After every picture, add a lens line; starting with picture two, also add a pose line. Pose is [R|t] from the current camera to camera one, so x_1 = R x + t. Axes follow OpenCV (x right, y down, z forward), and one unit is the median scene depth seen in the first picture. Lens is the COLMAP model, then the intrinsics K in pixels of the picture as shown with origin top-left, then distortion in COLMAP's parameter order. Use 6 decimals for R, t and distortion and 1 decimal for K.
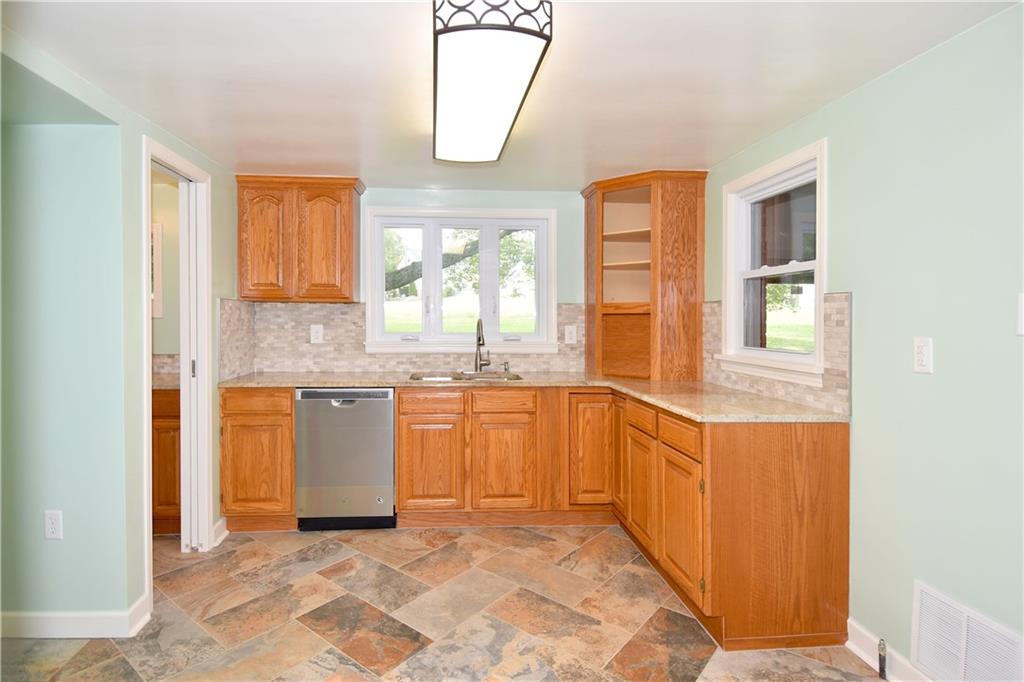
lens RADIAL K [[533.2, 0, 510.6], [0, 533.2, 323.3], [0, 0, 1]] dist [0.078225, -0.066014]
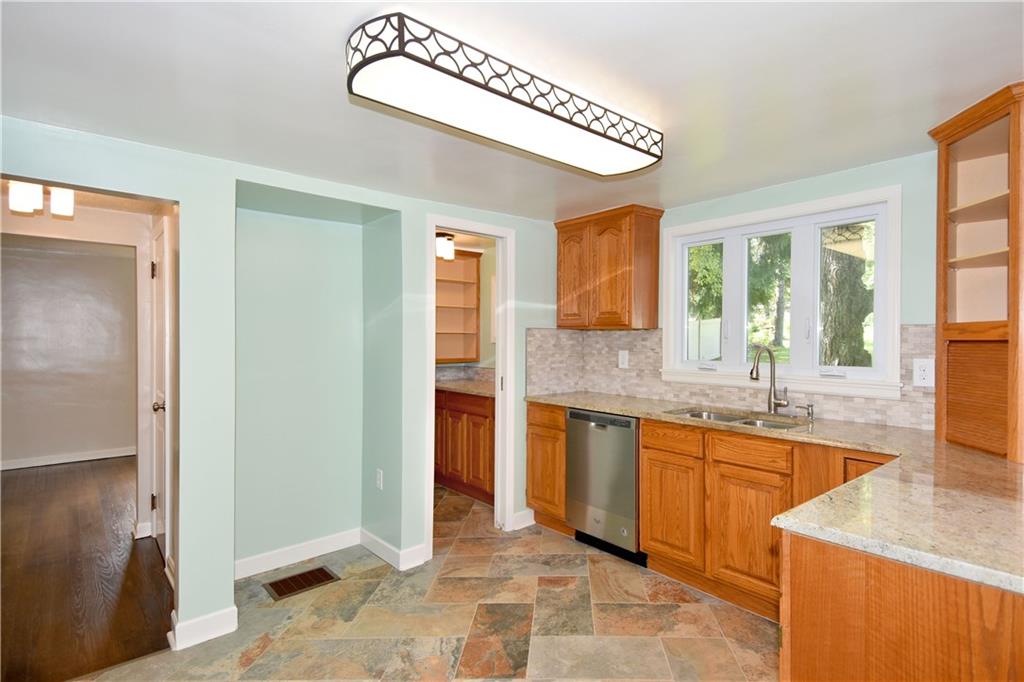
lens RADIAL K [[530.2, 0, 512.0], [0, 530.2, 341.0], [0, 0, 1]] dist [0.081581, -0.000918]
pose [[0.626968, 0.001885, -0.779043, 0.381530], [-0.010200, 0.999931, -0.005789, -0.009324], [0.778978, 0.011575, 0.626944, 0.225683]]
